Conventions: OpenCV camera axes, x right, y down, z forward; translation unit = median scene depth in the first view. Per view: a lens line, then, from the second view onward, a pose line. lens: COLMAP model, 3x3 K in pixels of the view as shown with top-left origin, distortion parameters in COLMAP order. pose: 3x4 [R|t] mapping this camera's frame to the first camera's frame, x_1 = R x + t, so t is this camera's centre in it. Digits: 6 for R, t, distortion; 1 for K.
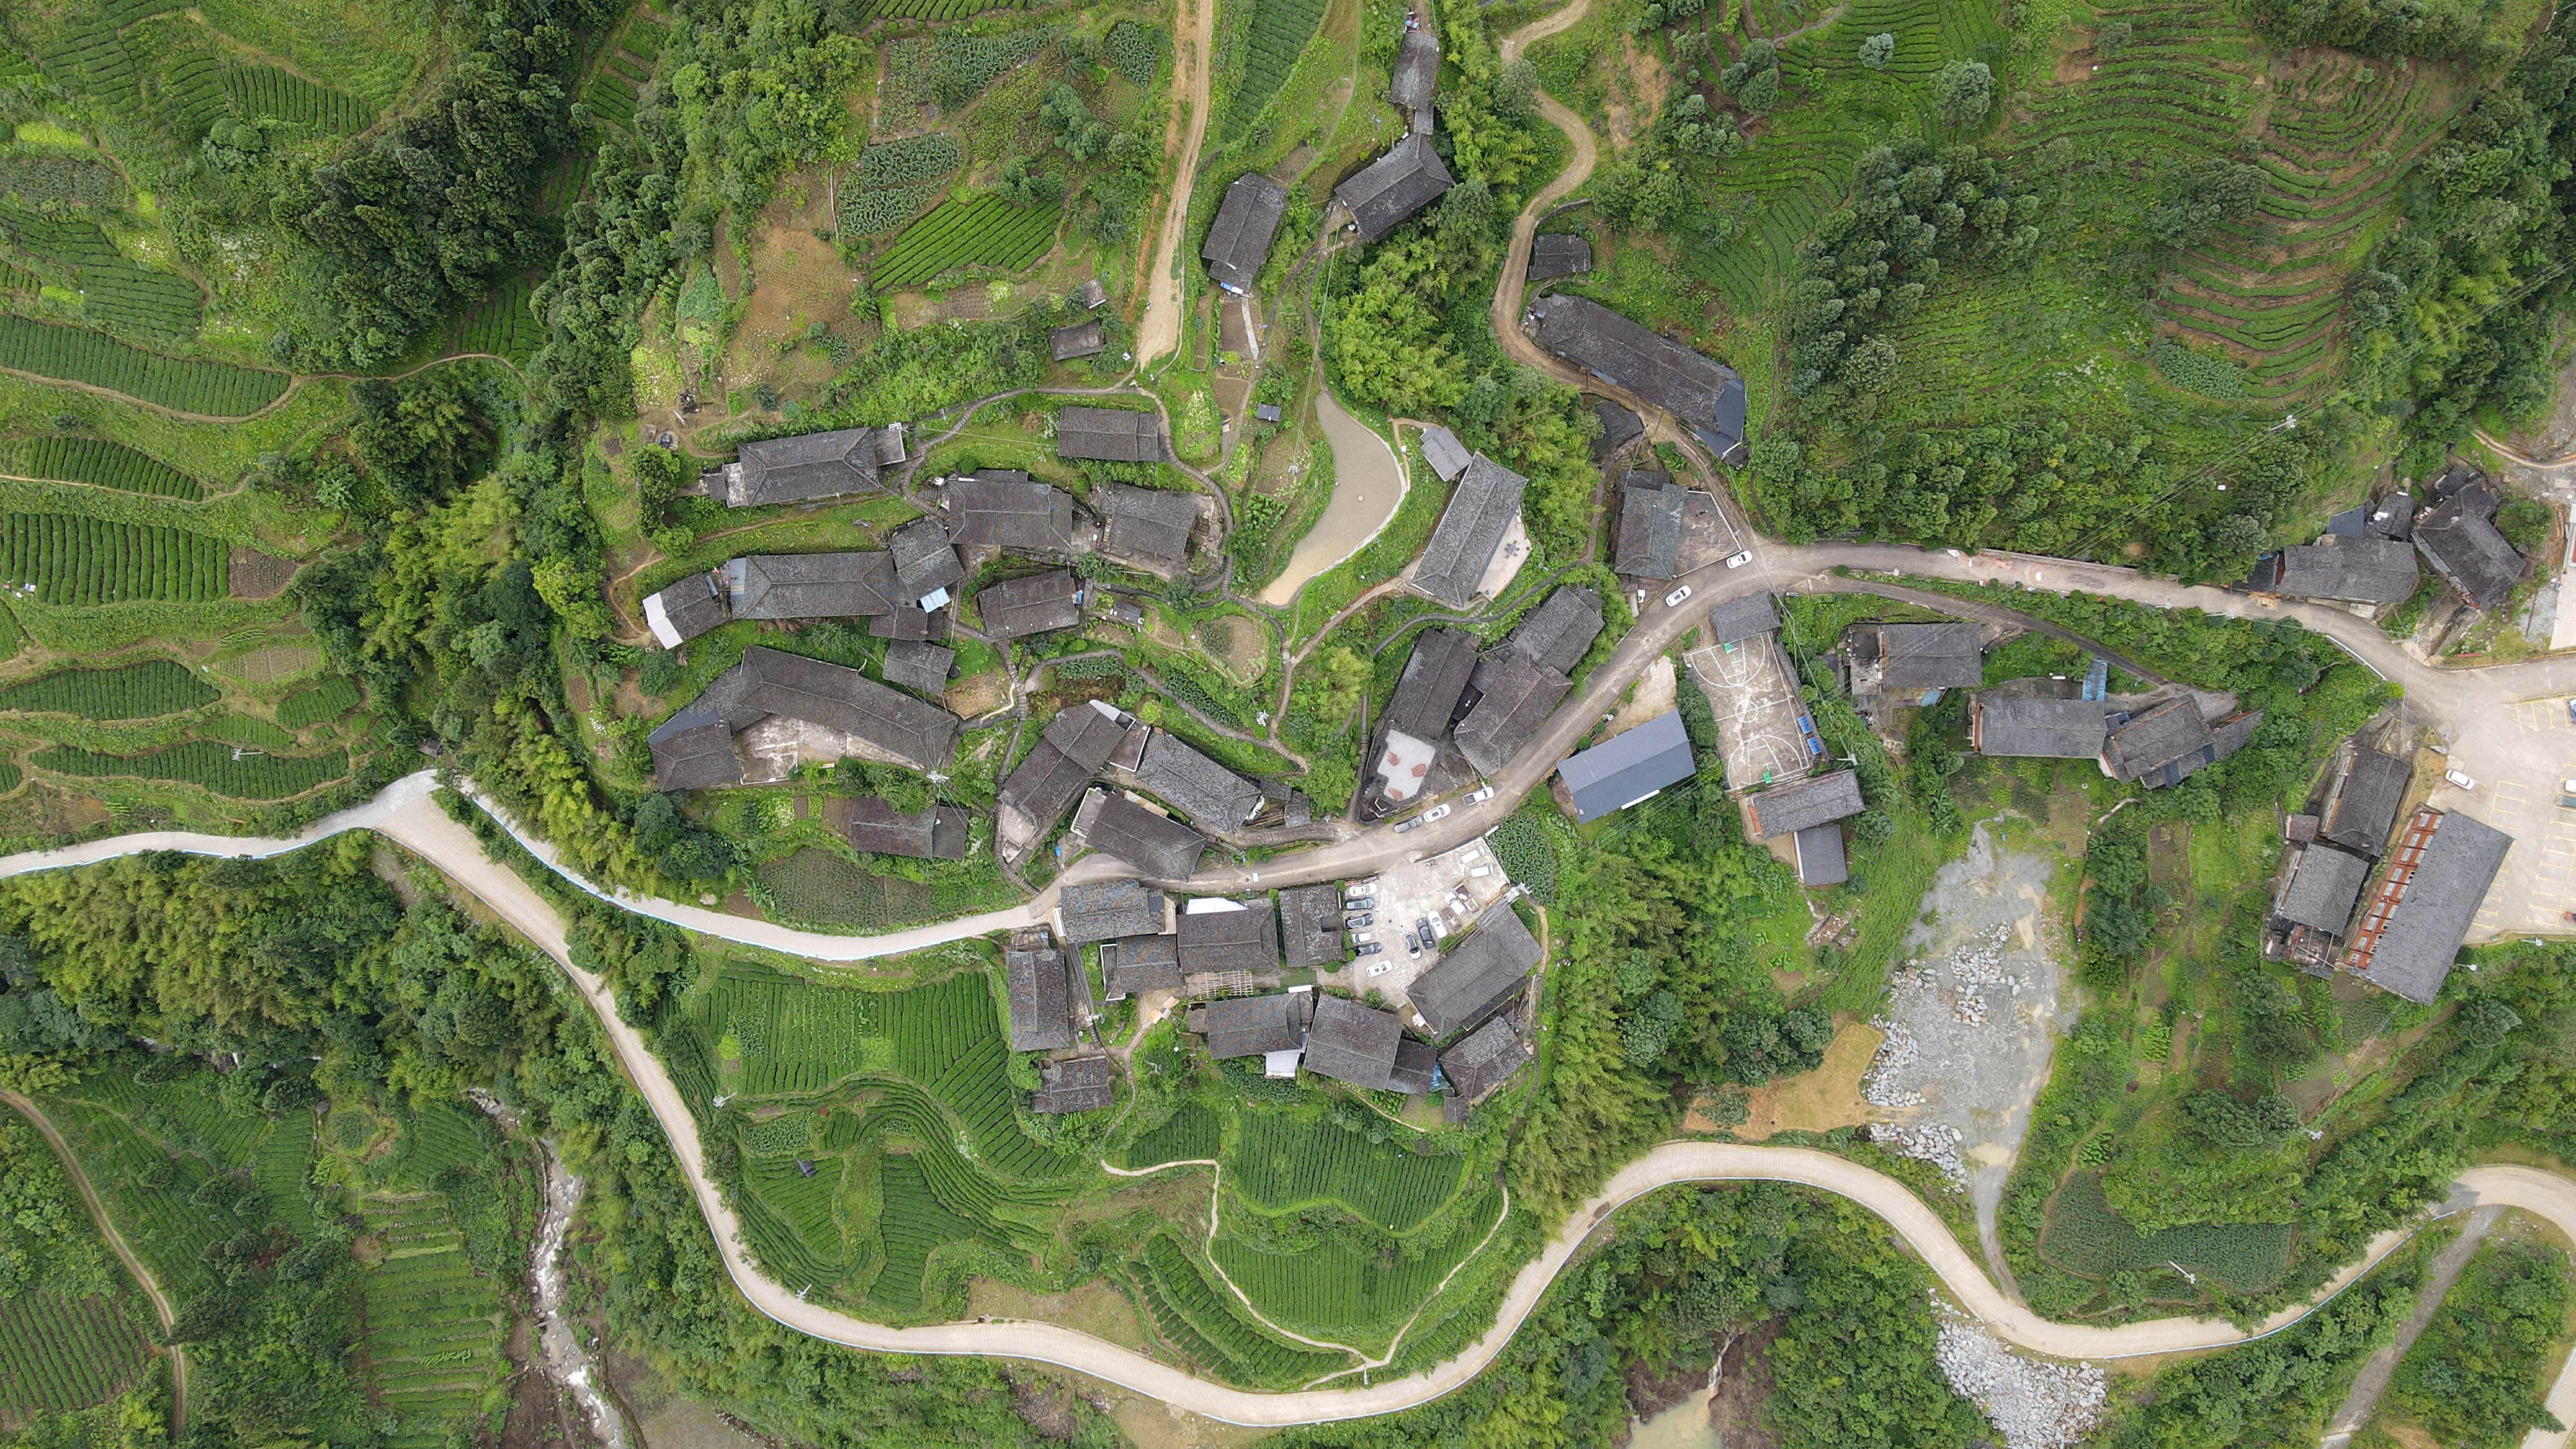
lens RADIAL K [[1891.5, 0, 1285.3], [0, 1891.5, 726.3], [0, 0, 1]] dist [0.002337, 0.027353]
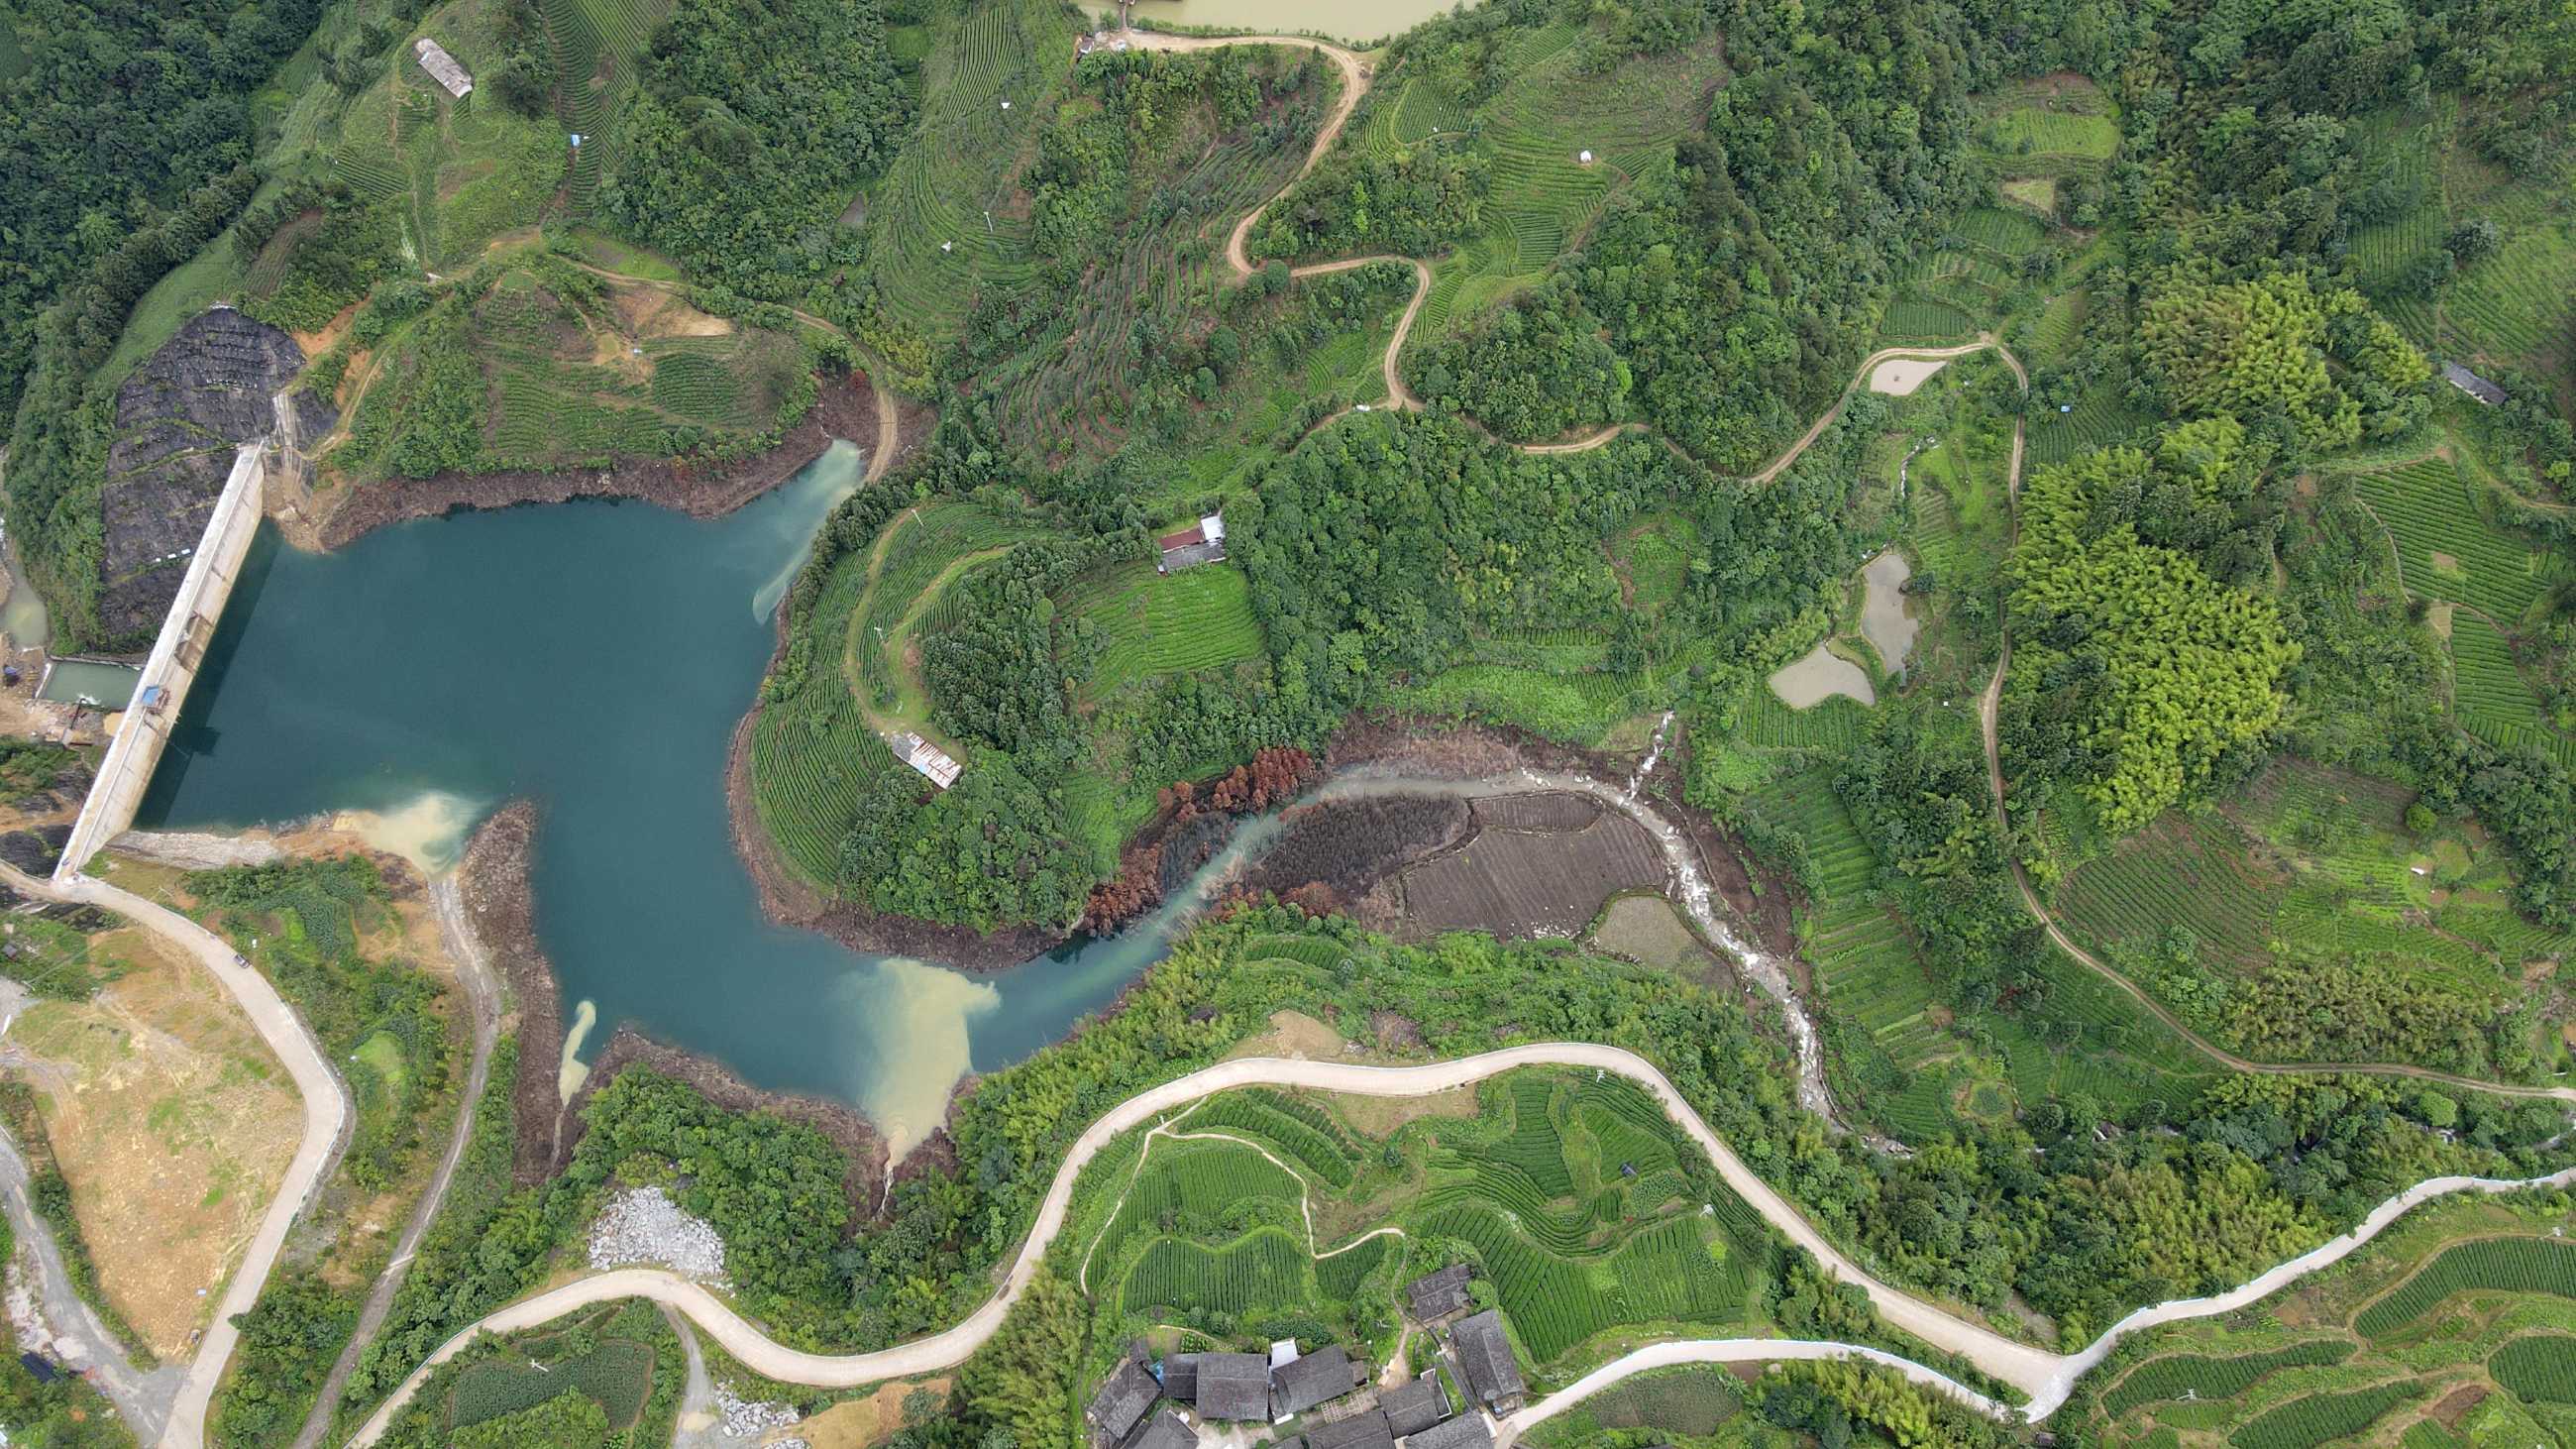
lens RADIAL K [[1891.9, 0, 1278.0], [0, 1891.9, 725.3], [0, 0, 1]] dist [0.002337, 0.027353]
pose [[-0.970445, 0.230730, -0.070711, -0.004683], [-0.238346, -0.870528, 0.430548, 0.003058], [0.037785, 0.434677, 0.899794, -0.270488]]
